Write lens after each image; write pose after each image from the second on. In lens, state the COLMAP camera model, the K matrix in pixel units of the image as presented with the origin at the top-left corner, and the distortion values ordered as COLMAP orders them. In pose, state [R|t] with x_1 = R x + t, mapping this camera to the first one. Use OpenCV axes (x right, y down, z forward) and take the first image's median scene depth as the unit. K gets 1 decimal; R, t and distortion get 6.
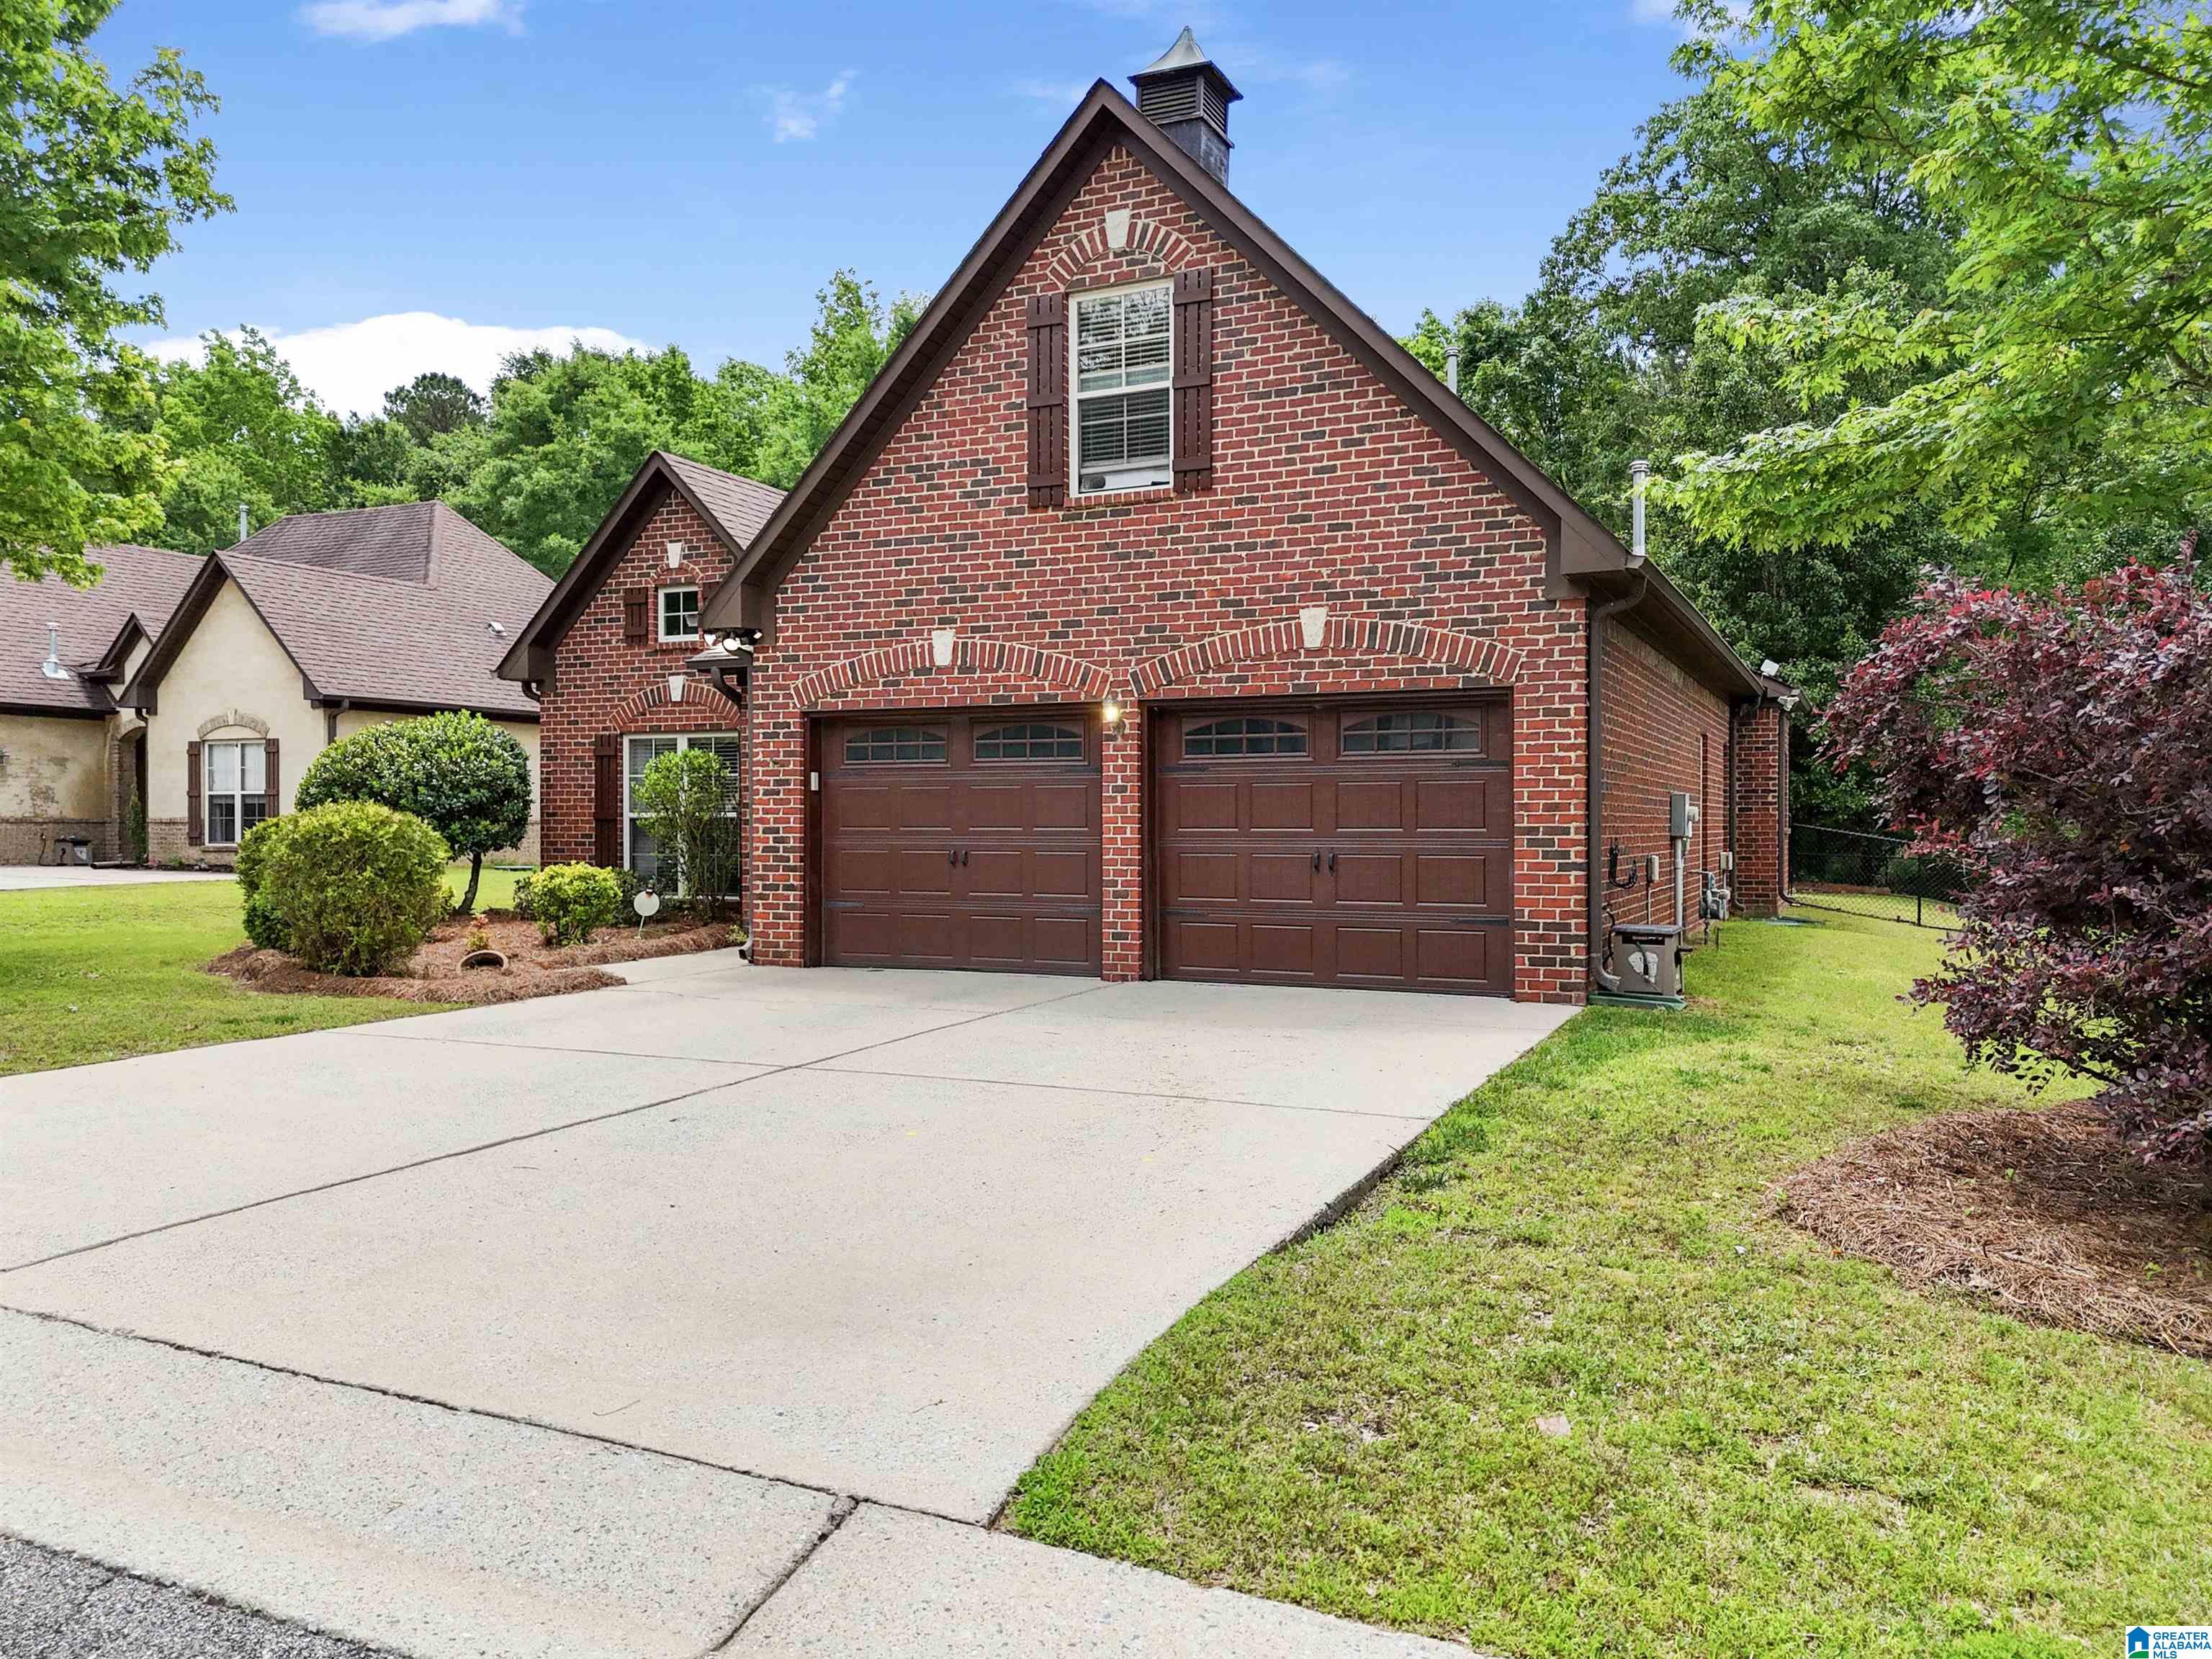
lens RADIAL K [[1545.3, 0, 1113.8], [0, 1545.3, 833.0], [0, 0, 1]] dist [0.137983, -0.296244]
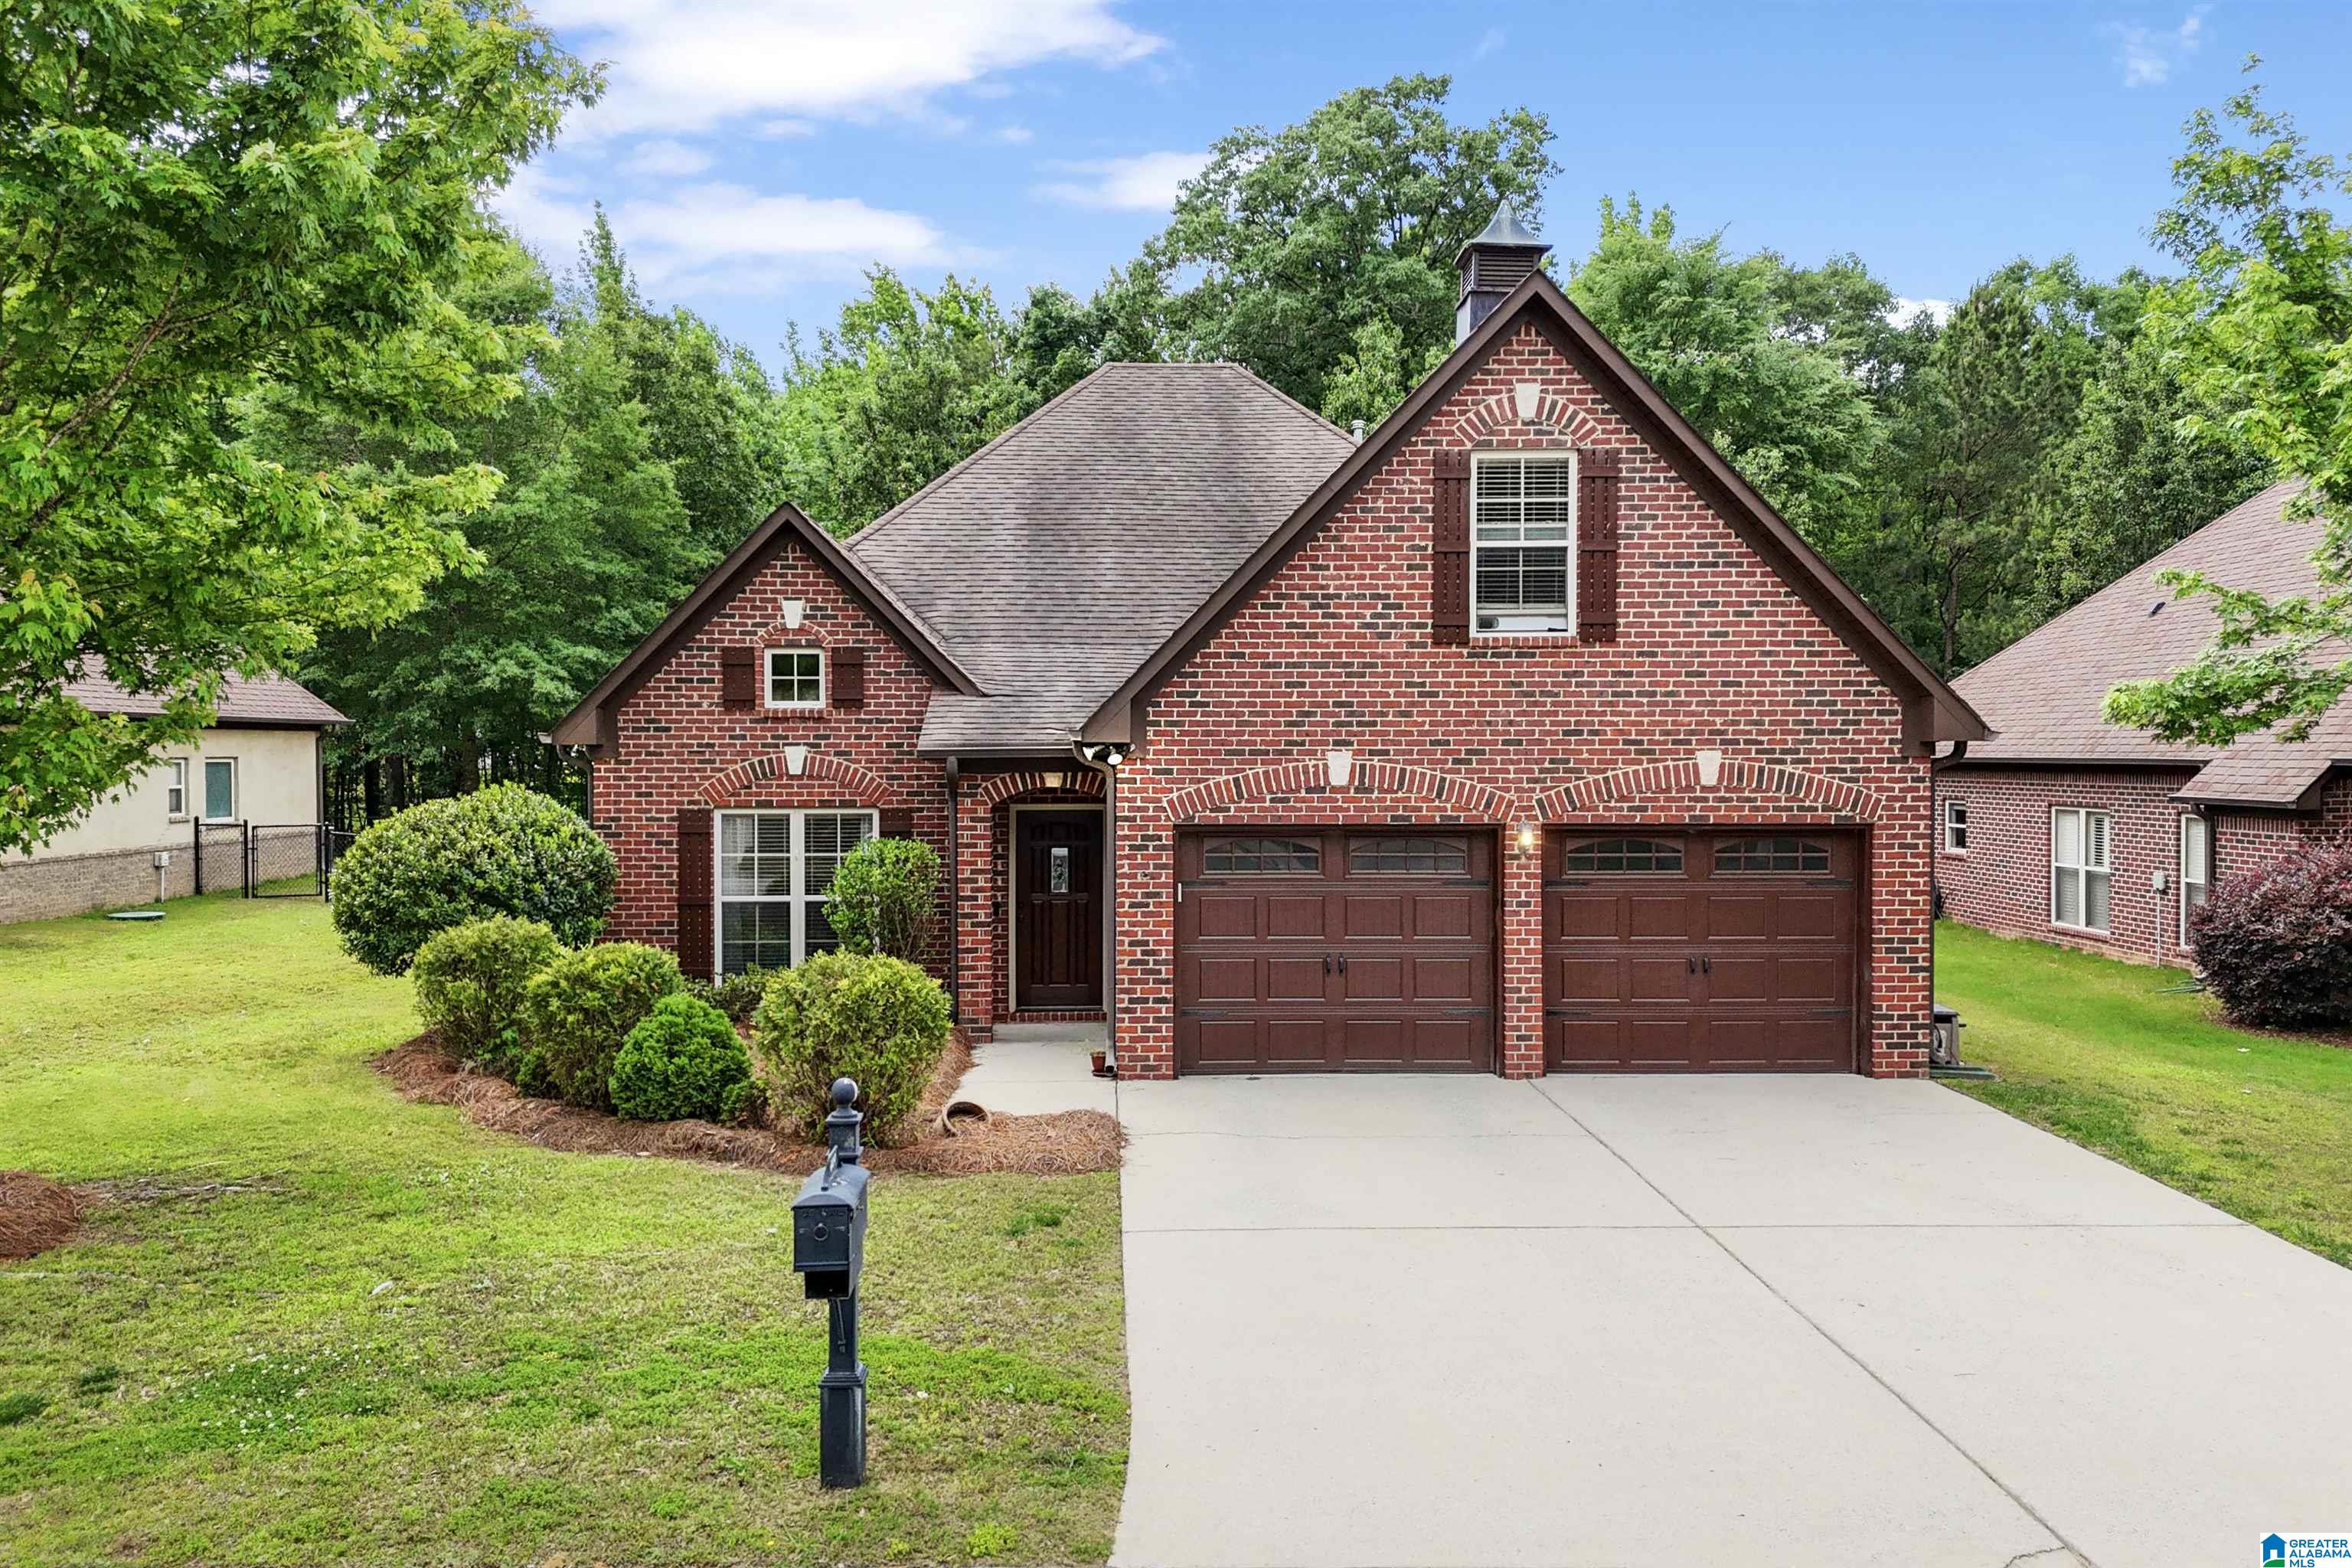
lens RADIAL K [[1639.6, 0, 1129.6], [0, 1639.6, 784.3], [0, 0, 1]] dist [0.177045, -0.385496]
pose [[0.894423, -0.010044, 0.447110, -0.780193], [0.004453, 0.999898, 0.013555, -0.132114], [-0.447200, -0.010133, 0.894376, 0.071908]]
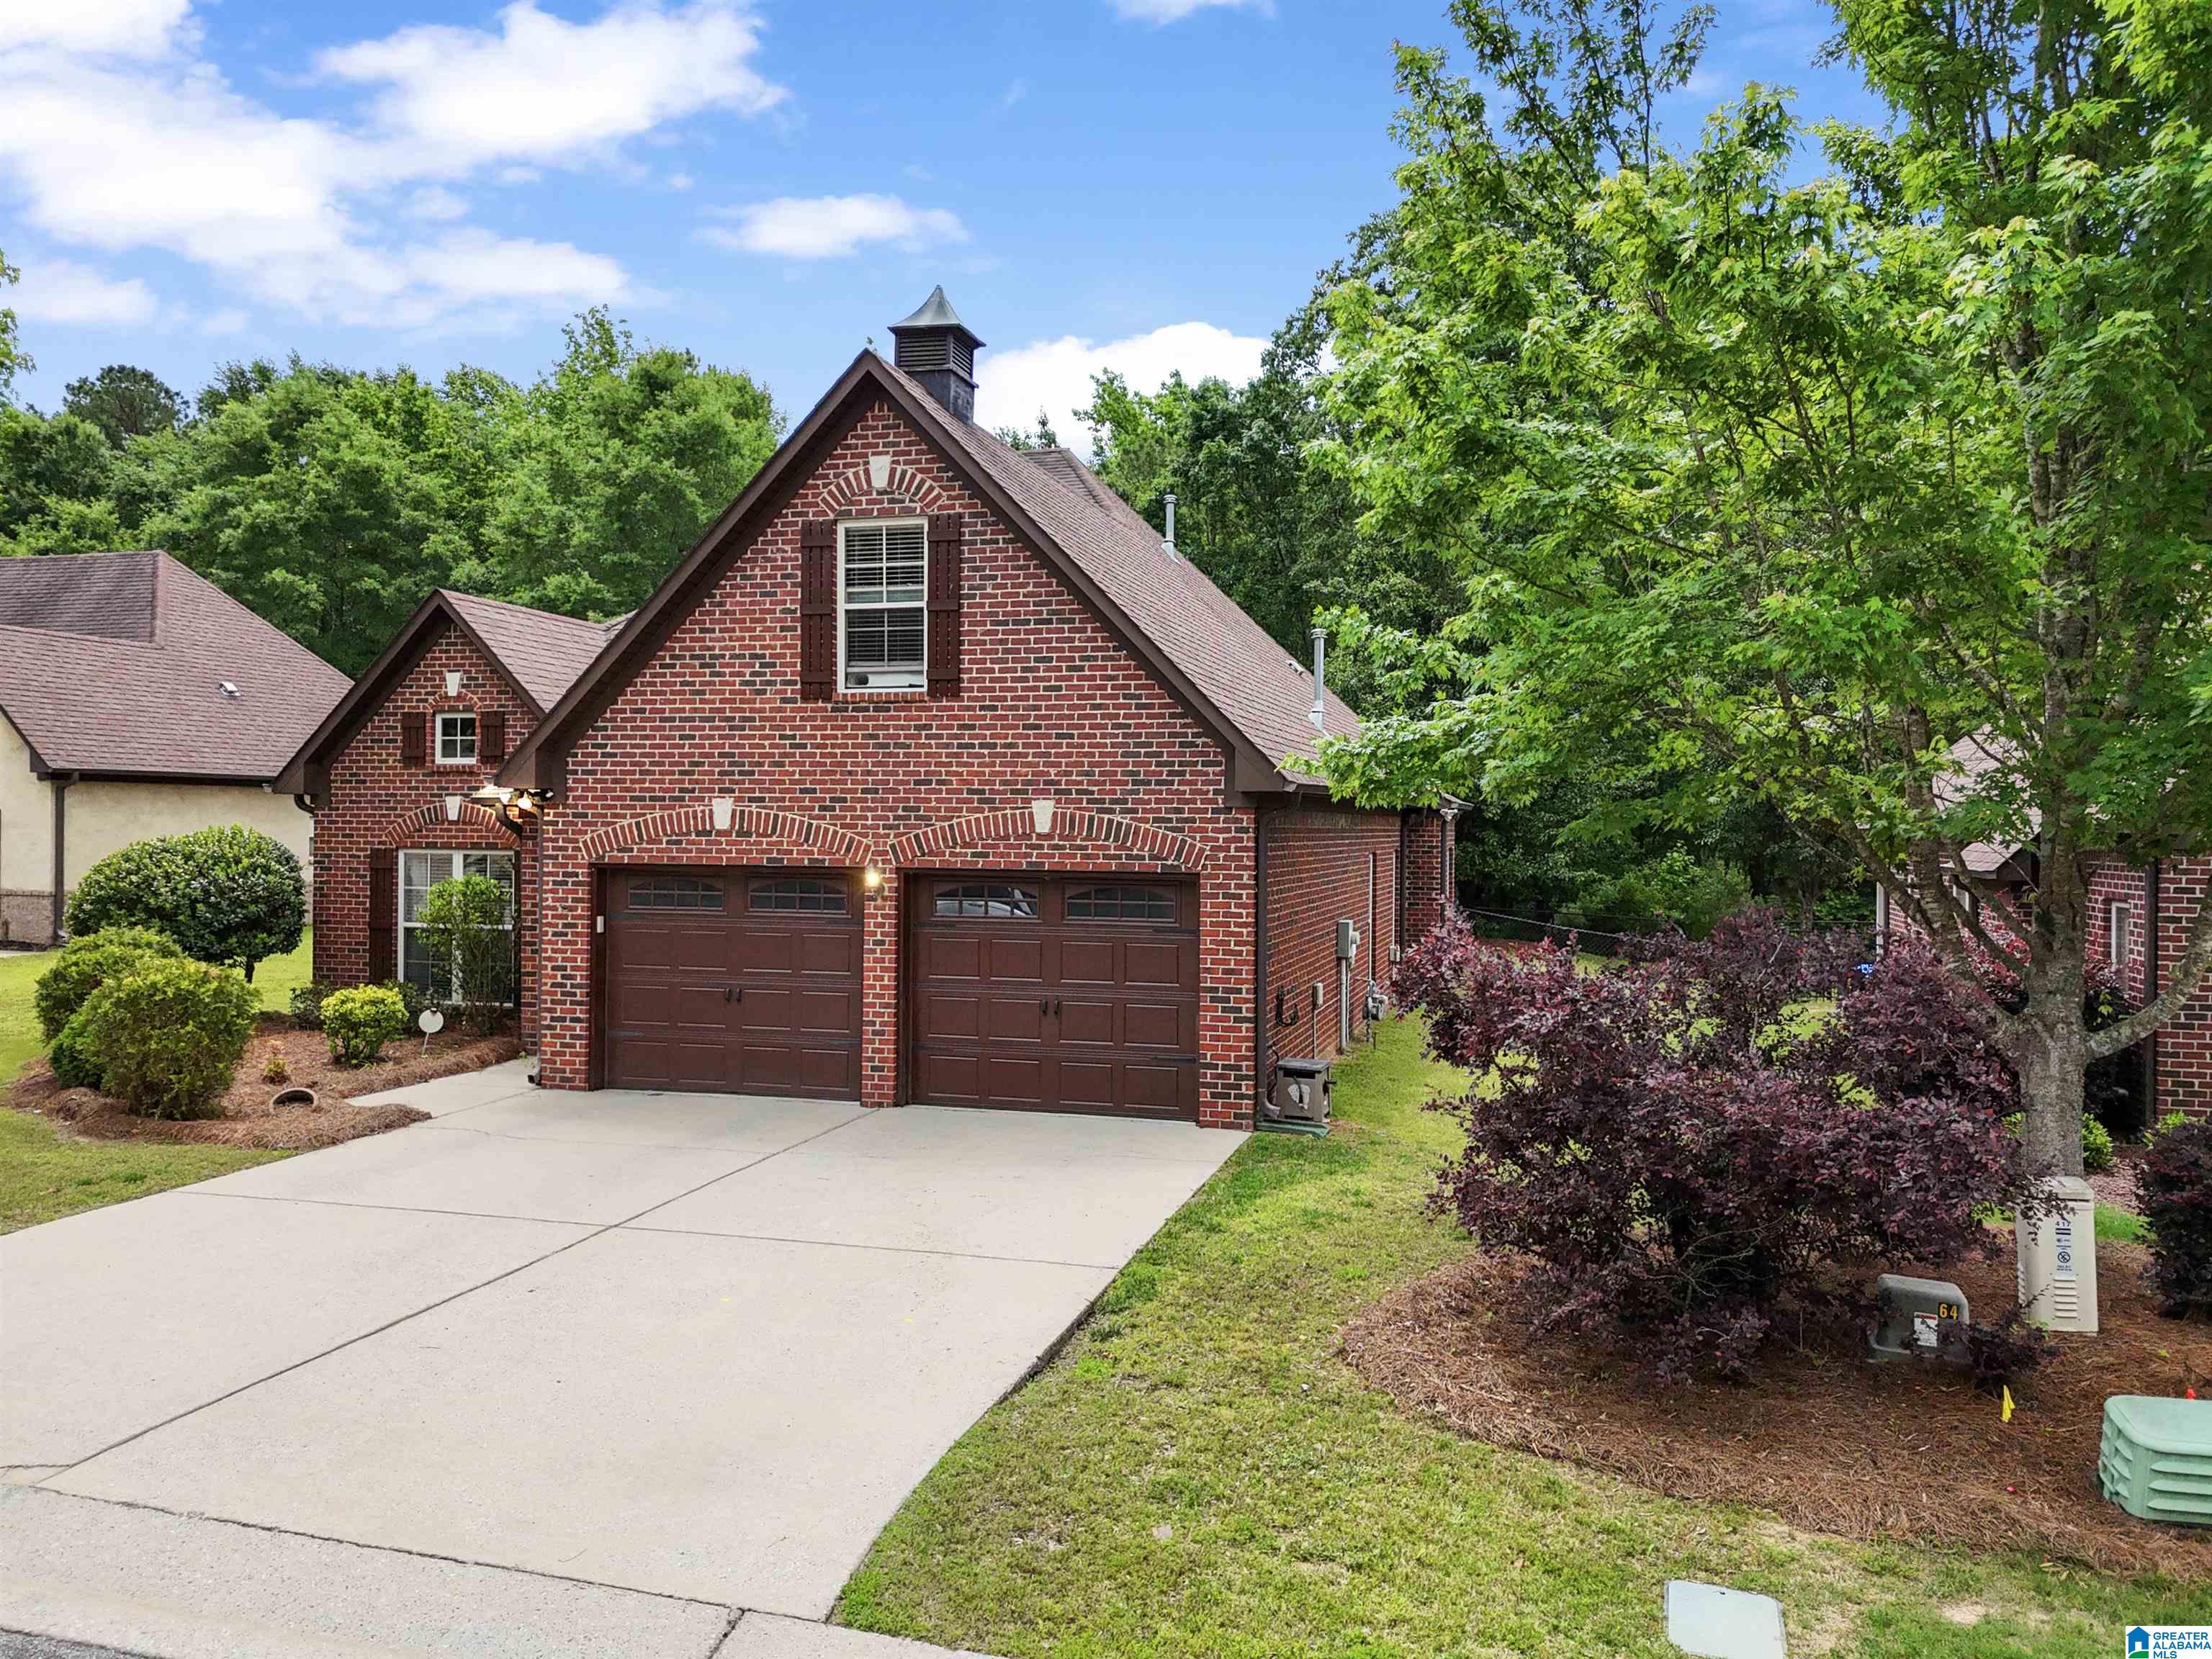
lens RADIAL K [[1556.6, 0, 1100.2], [0, 1556.6, 837.6], [0, 0, 1]] dist [0.135800, -0.242548]
pose [[0.987655, 0.008279, 0.156425, -0.016612], [-0.008321, 0.999965, -0.000388, -0.110214], [-0.156423, -0.000918, 0.987690, -0.199781]]
